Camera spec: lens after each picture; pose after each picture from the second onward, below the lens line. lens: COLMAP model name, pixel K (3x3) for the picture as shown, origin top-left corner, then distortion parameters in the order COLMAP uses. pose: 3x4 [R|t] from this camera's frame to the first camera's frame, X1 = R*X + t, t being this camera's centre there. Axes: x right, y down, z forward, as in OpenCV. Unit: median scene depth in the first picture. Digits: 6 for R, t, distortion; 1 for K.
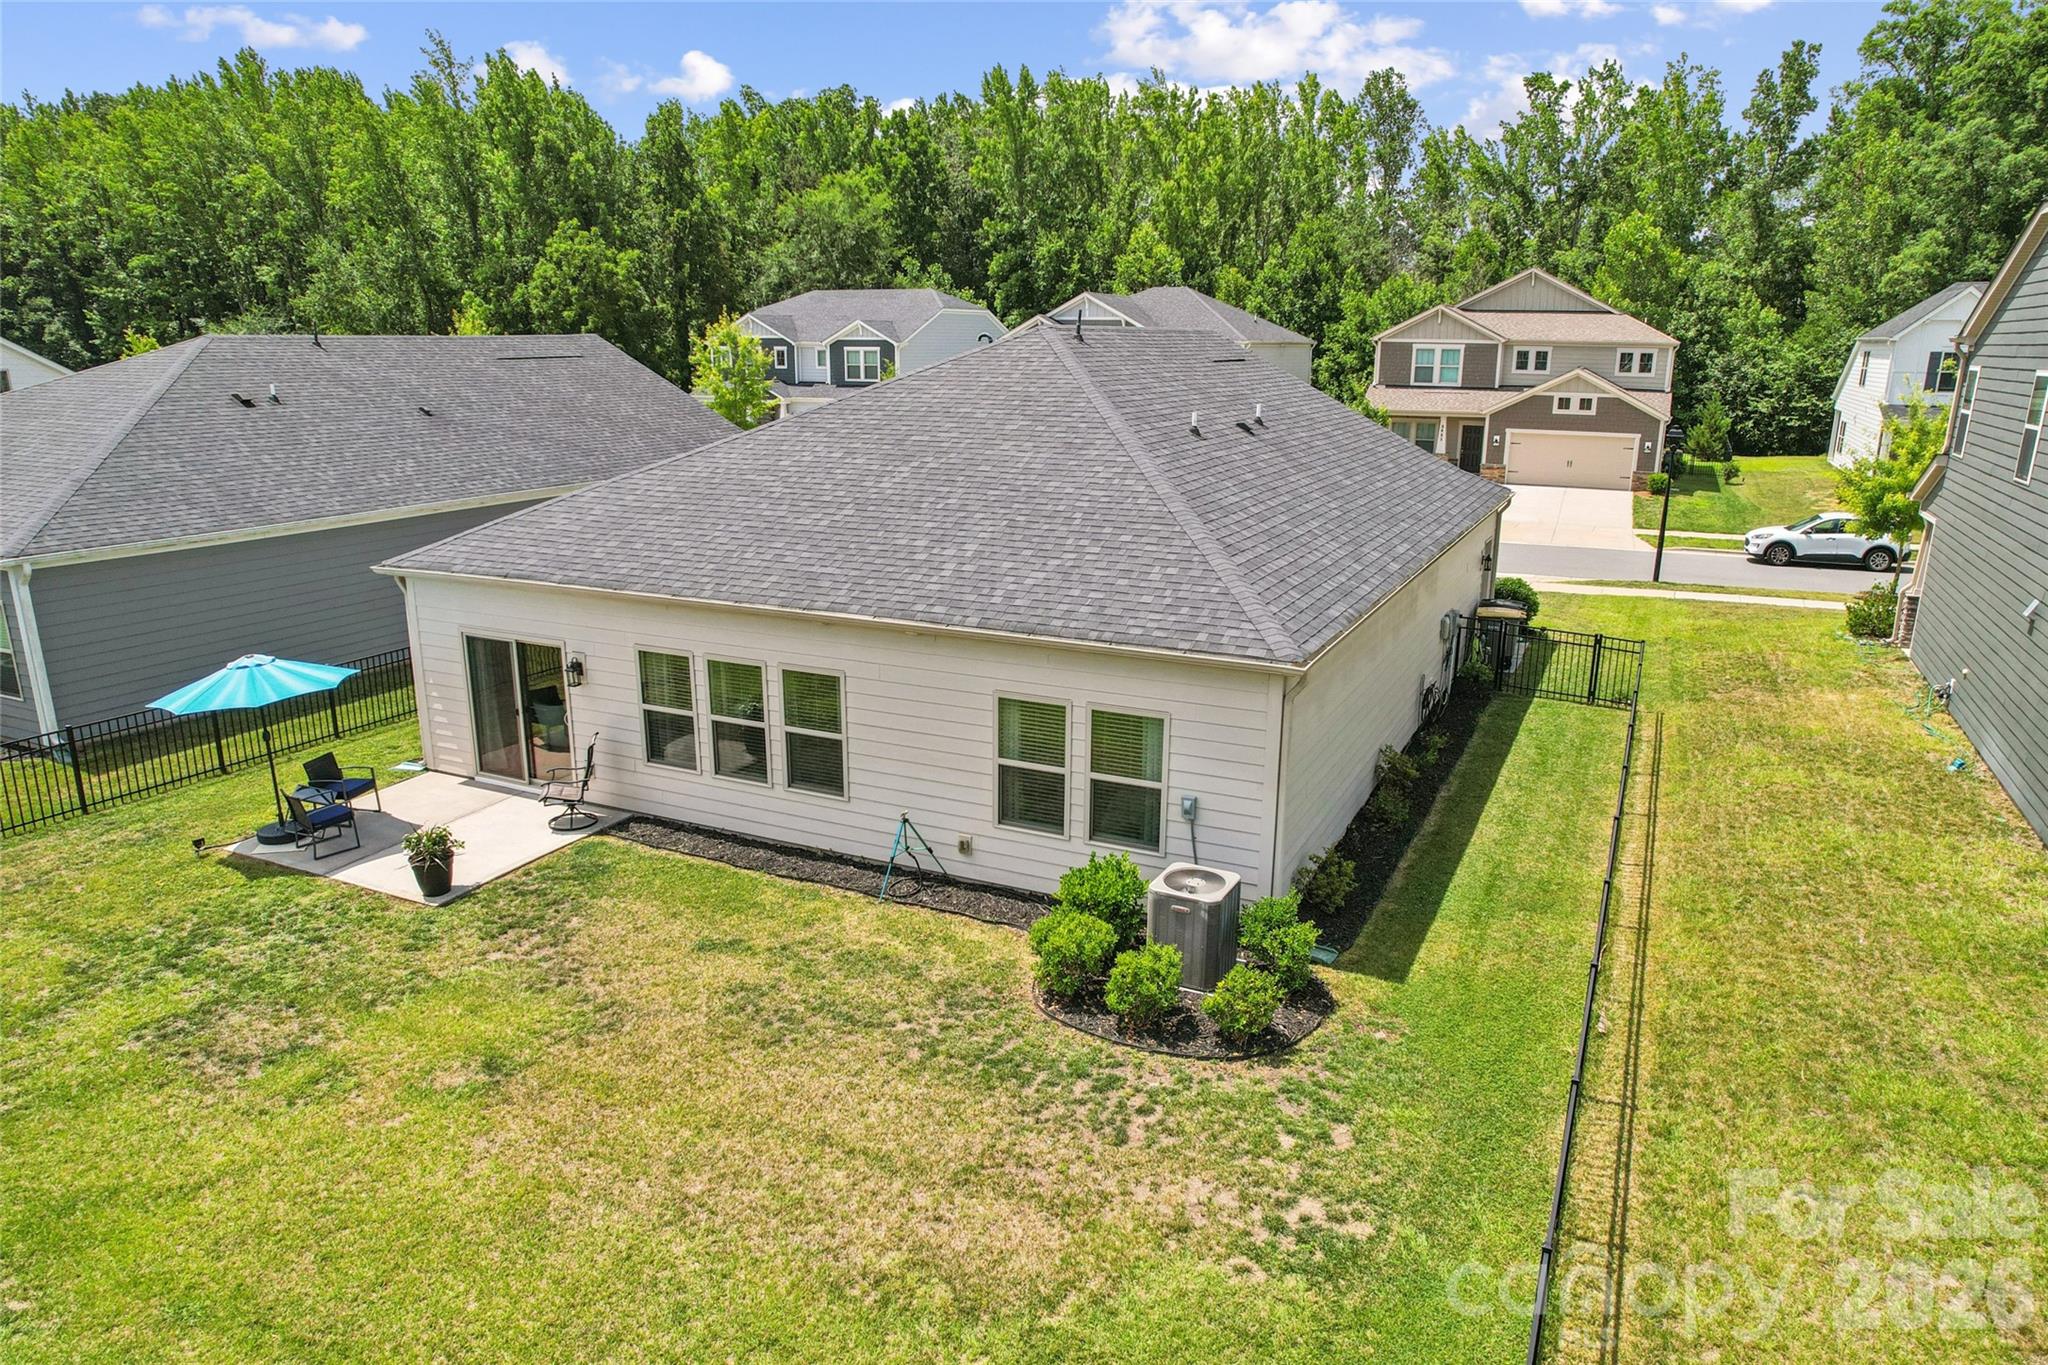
lens RADIAL K [[1326.3, 0, 1061.7], [0, 1326.3, 705.9], [0, 0, 1]] dist [-0.086506, 0.080432]
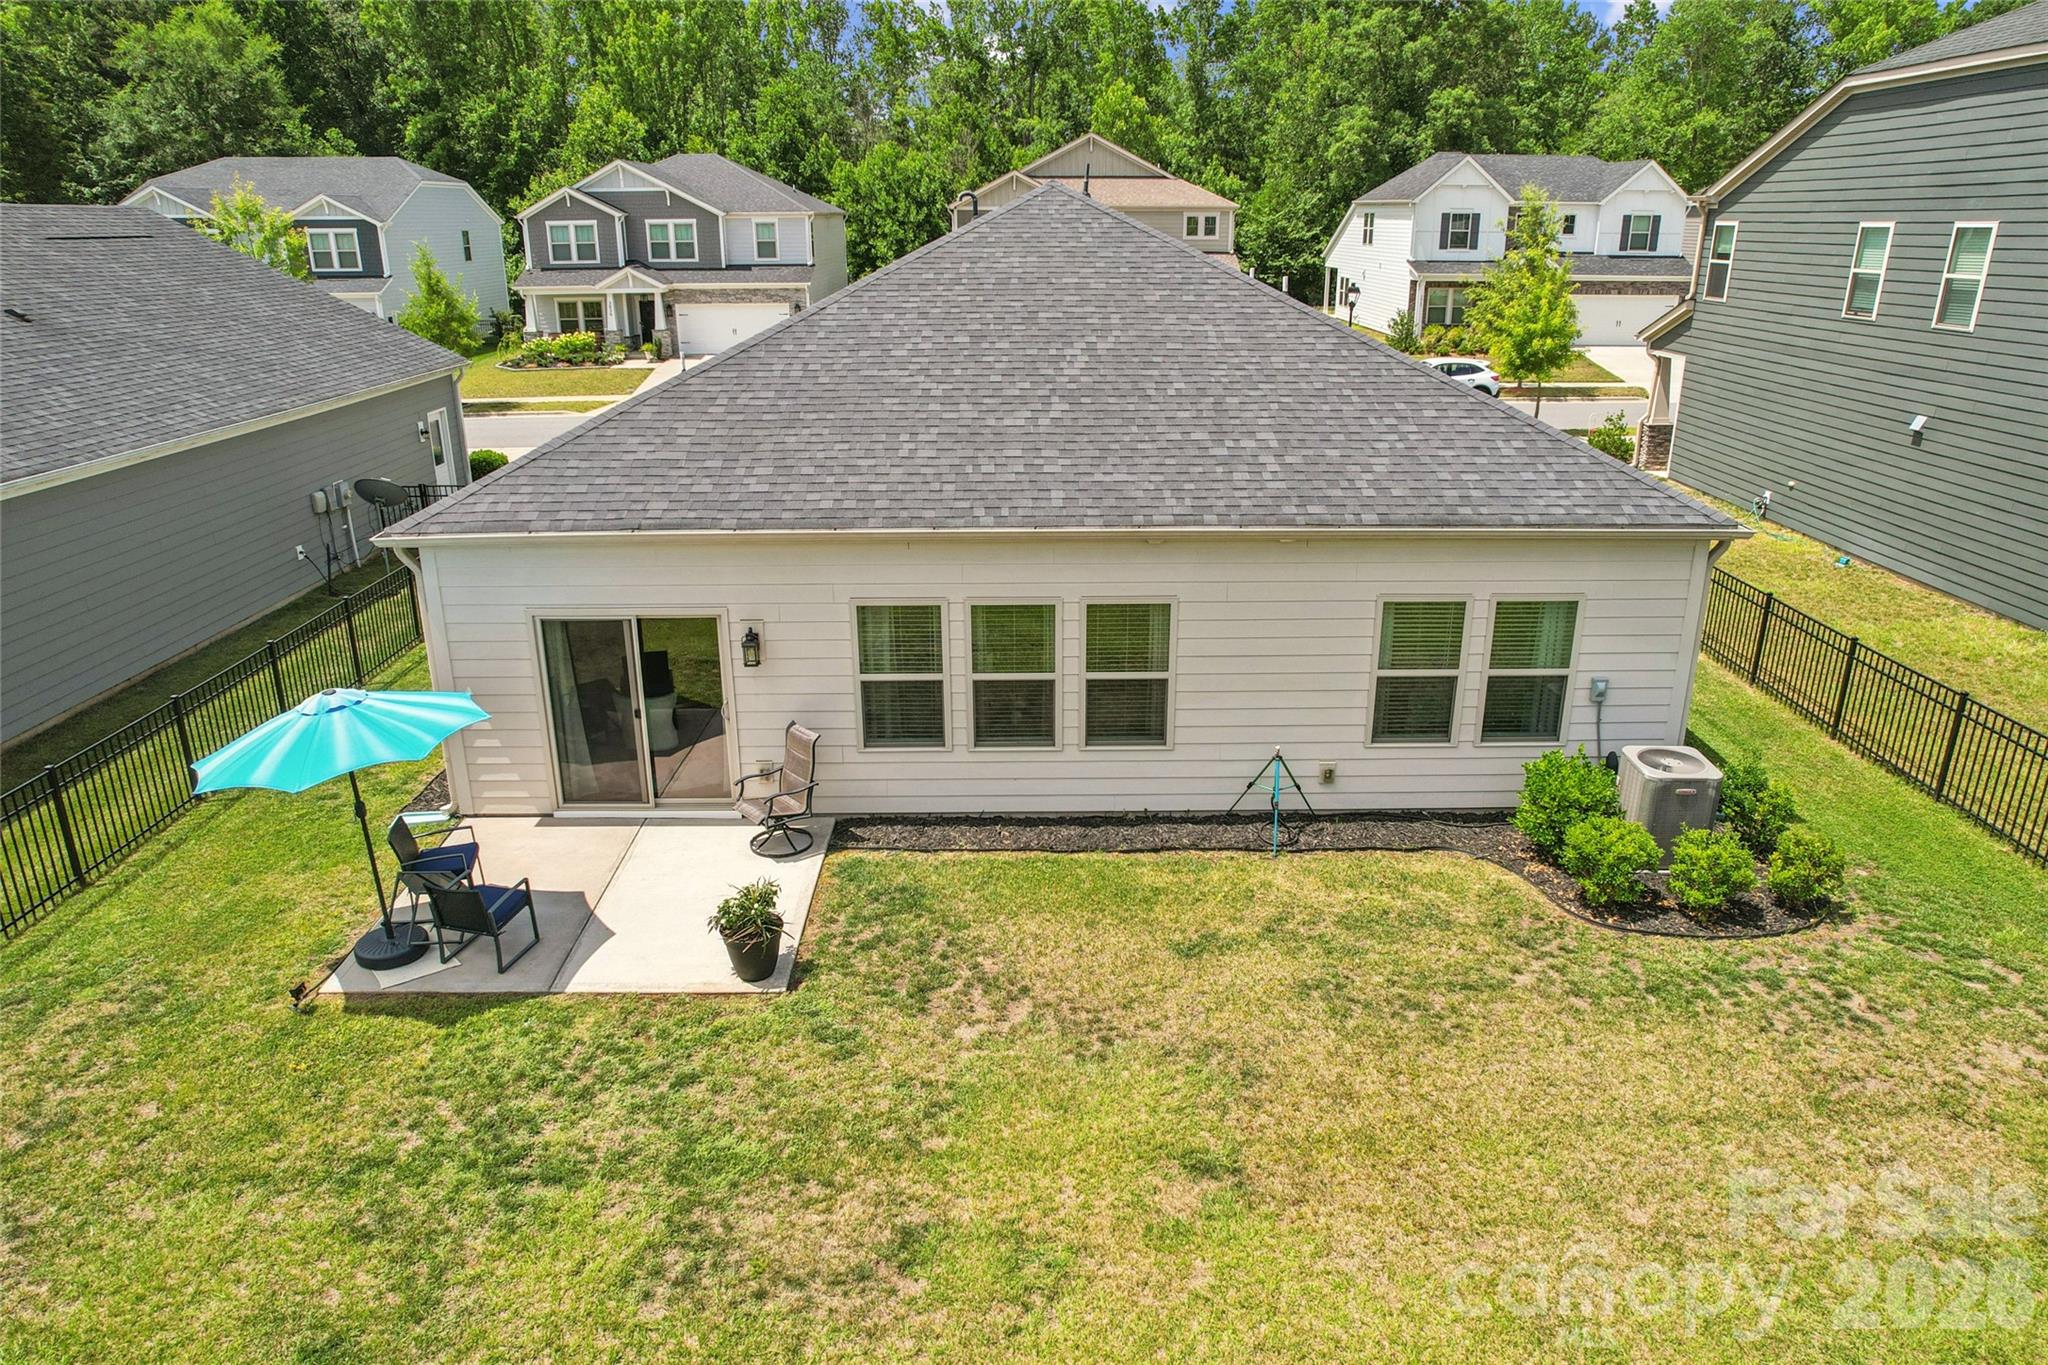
lens RADIAL K [[1326.3, 0, 1061.7], [0, 1326.3, 705.9], [0, 0, 1]] dist [-0.086506, 0.080432]
pose [[0.897859, -0.160982, 0.409799, -0.553221], [0.124959, 0.985658, 0.113416, -0.058699], [-0.422179, -0.050623, 0.905098, 0.257152]]
